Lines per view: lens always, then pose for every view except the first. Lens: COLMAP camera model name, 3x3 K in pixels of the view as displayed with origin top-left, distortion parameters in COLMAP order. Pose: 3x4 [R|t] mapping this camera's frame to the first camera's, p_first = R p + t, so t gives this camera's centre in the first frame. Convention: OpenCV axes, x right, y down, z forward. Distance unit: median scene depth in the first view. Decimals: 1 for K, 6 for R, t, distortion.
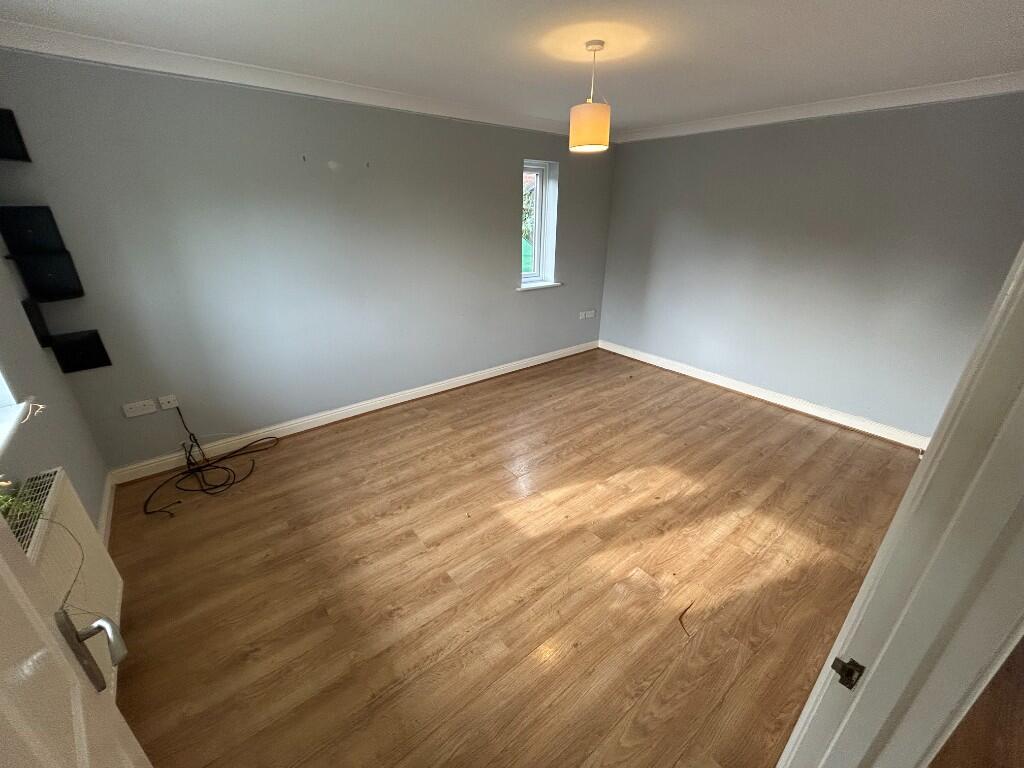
lens RADIAL K [[413.4, 0, 510.1], [0, 413.4, 383.7], [0, 0, 1]] dist [-0.001324, -0.000249]
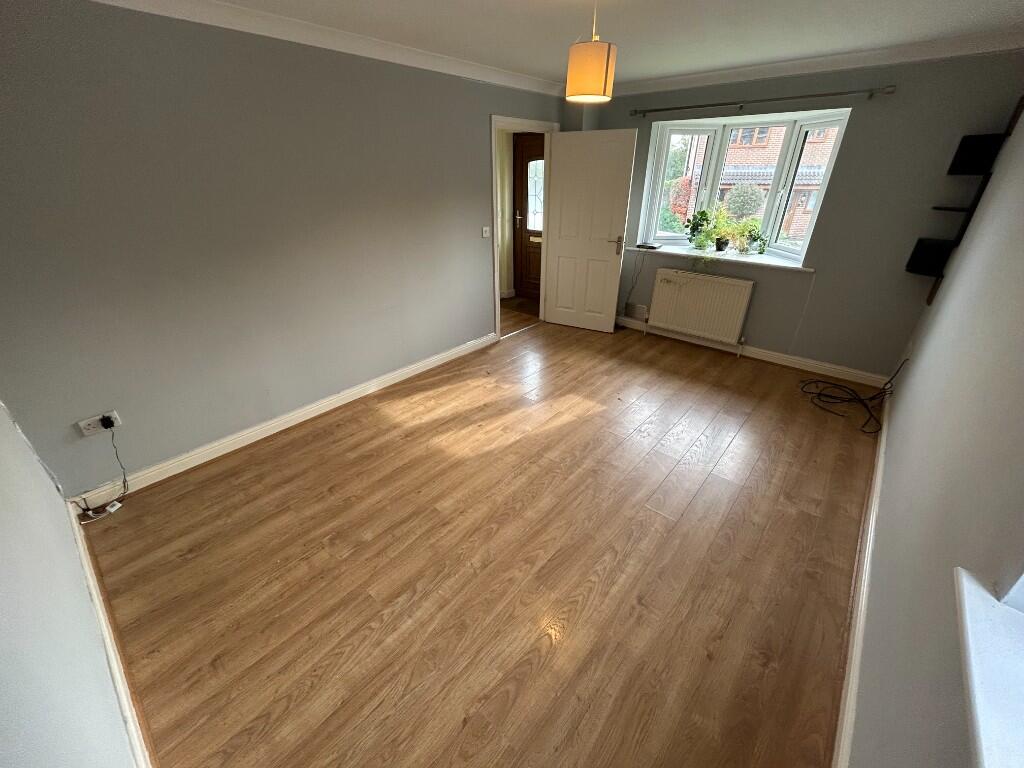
lens RADIAL K [[413.4, 0, 511.9], [0, 413.4, 383.5], [0, 0, 1]] dist [-0.001324, -0.000249]
pose [[-0.983976, 0.075052, -0.161737, 0.420696], [-0.076697, 0.640722, 0.763932, -0.660987], [0.160964, 0.764096, -0.624699, 1.554966]]
